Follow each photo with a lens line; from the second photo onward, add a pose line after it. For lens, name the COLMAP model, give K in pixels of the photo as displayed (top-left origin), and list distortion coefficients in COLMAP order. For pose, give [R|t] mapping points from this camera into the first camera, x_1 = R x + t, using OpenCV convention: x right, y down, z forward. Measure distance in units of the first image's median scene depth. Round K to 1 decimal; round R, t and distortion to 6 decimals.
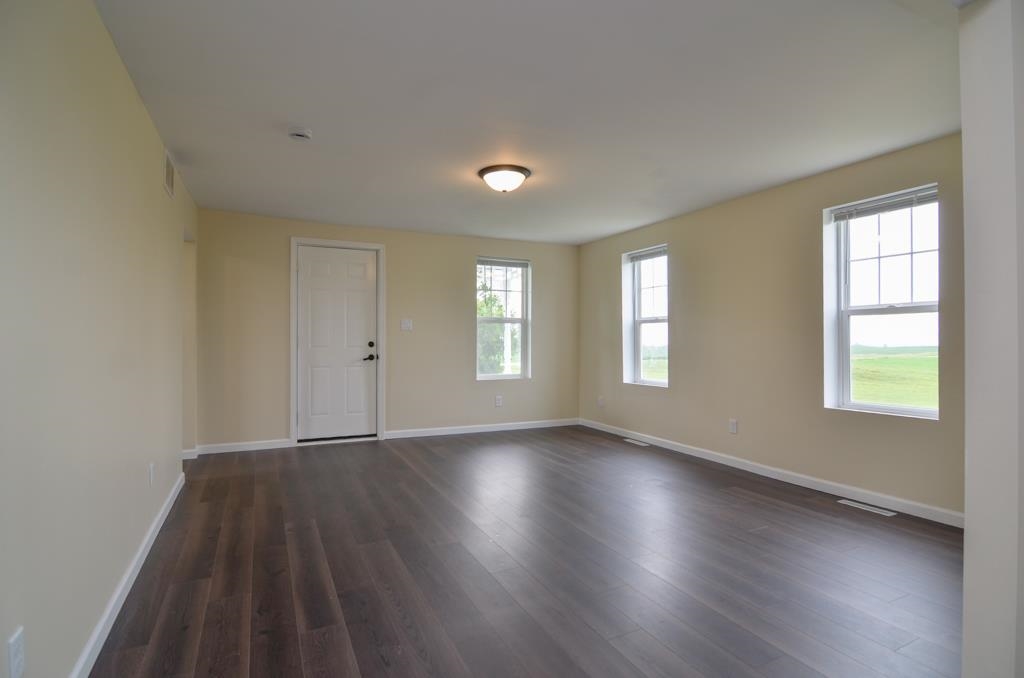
lens RADIAL K [[496.2, 0, 509.0], [0, 496.2, 338.1], [0, 0, 1]] dist [-0.001371, -0.000349]
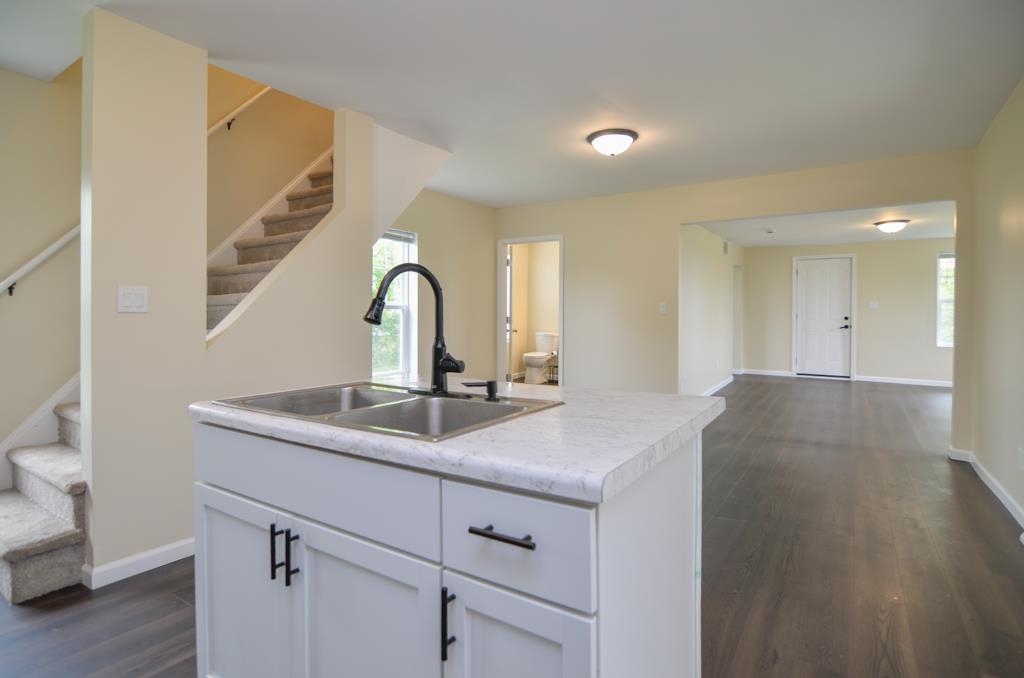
lens RADIAL K [[496.2, 0, 503.9], [0, 496.2, 321.5], [0, 0, 1]] dist [-0.001371, -0.000349]
pose [[0.487116, 0.008887, -0.873292, 0.564908], [-0.003473, 0.999960, 0.008239, 0.013248], [0.873330, -0.000981, 0.487127, -0.706763]]
